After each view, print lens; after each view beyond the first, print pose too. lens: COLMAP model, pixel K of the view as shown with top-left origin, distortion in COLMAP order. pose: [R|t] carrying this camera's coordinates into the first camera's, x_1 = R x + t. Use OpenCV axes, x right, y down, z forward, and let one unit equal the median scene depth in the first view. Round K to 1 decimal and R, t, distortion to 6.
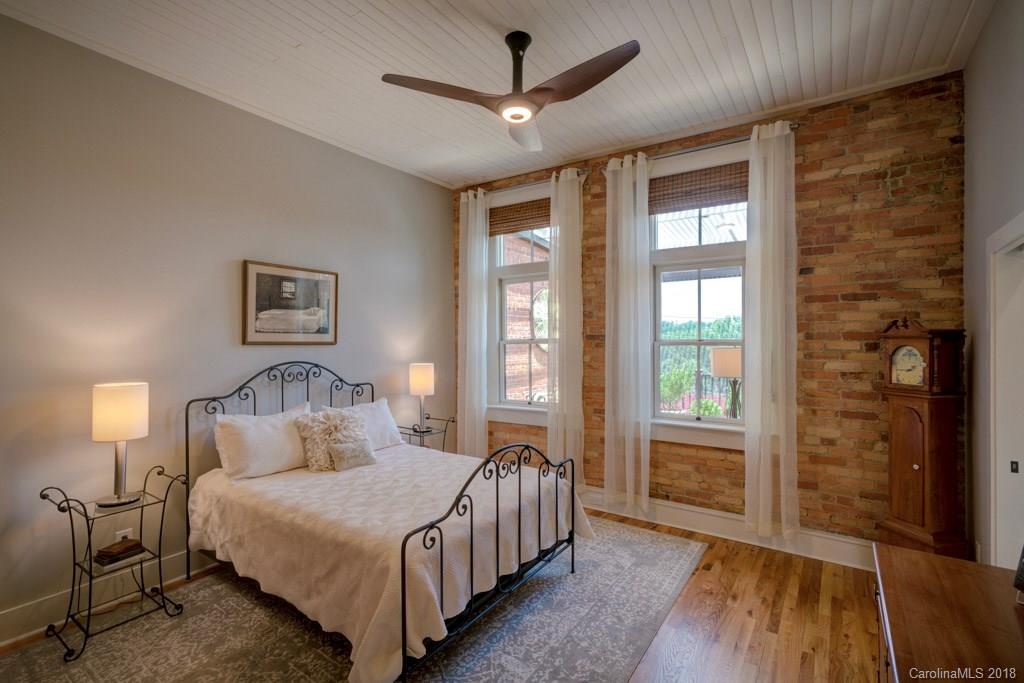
lens RADIAL K [[455.5, 0, 551.4], [0, 455.5, 339.3], [0, 0, 1]] dist [-0.006834, 0.000551]
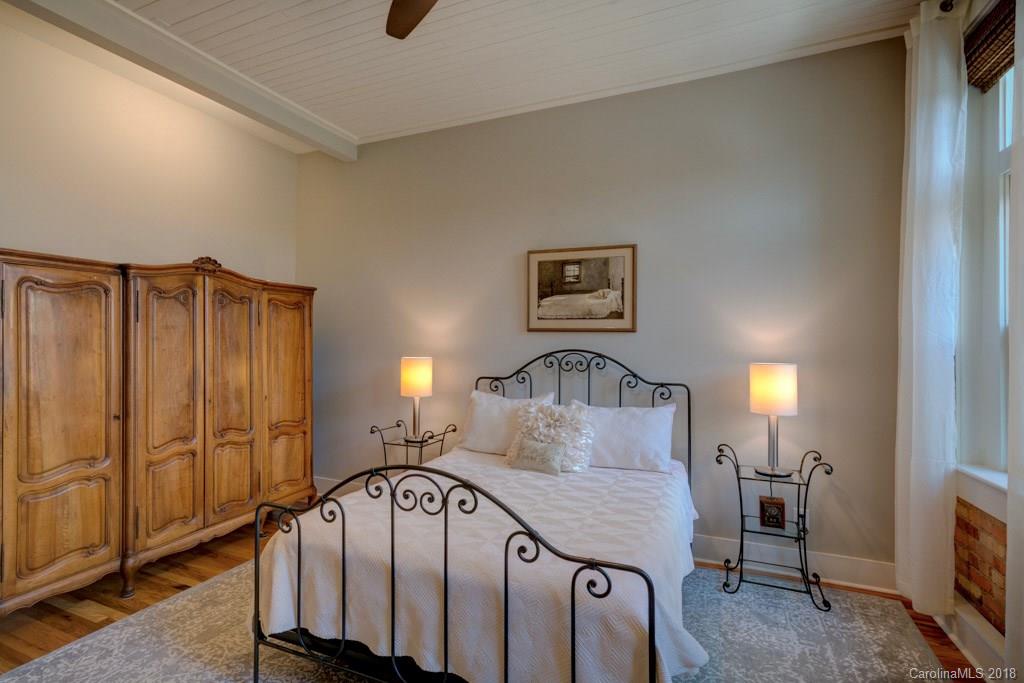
lens RADIAL K [[510.8, 0, 480.3], [0, 510.8, 335.9], [0, 0, 1]] dist [-0.004378, 0.006050]
pose [[0.133368, -0.014249, -0.990964, 0.432957], [-0.004872, 0.999875, -0.015033, 0.036481], [0.991055, 0.006833, 0.133282, 0.656253]]
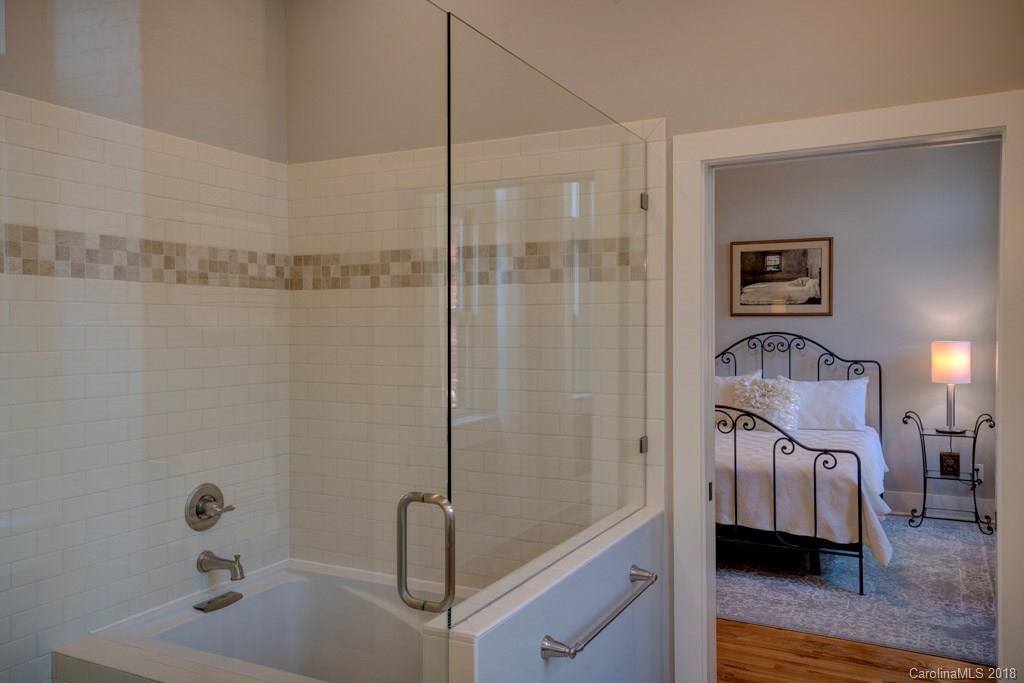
lens RADIAL K [[835.0, 0, 518.8], [0, 835.0, 343.5], [0, 0, 1]] dist [0.015500, 0.001101]
pose [[0.113249, 0.025513, -0.993239, 1.232562], [0.013007, 0.999547, 0.027158, 0.014851], [0.993482, -0.015994, 0.112866, 0.199058]]
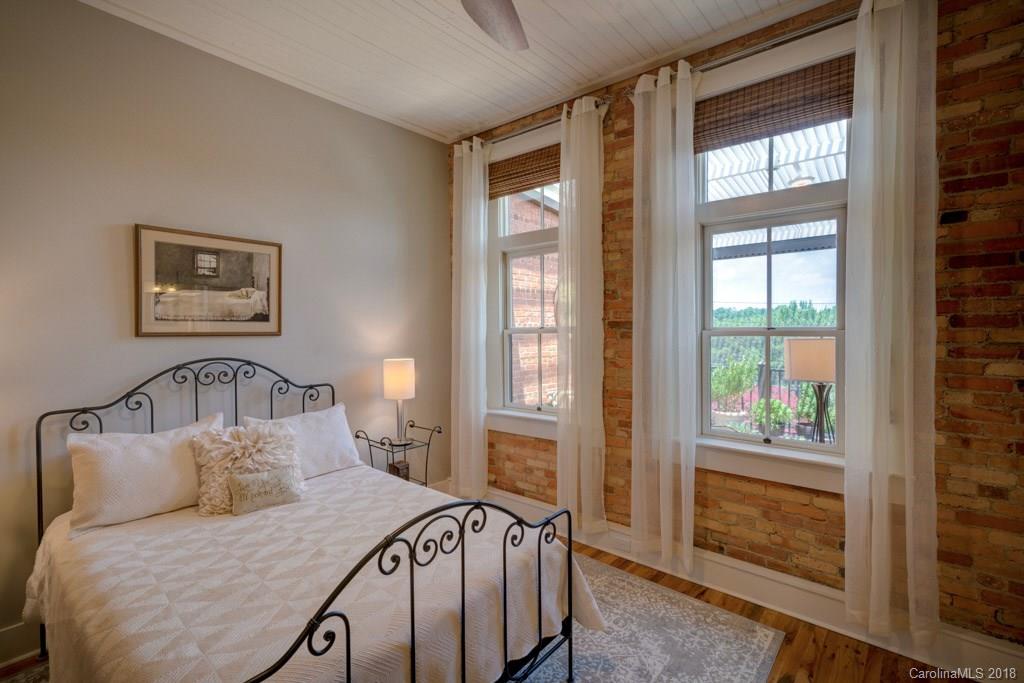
lens RADIAL K [[469.4, 0, 535.2], [0, 469.4, 335.6], [0, 0, 1]] dist [0.009612, -0.000502]
pose [[0.991315, -0.001550, -0.131499, 0.074876], [0.003877, 0.999840, 0.017441, -0.000924], [0.131451, -0.017800, 0.991163, 0.274837]]
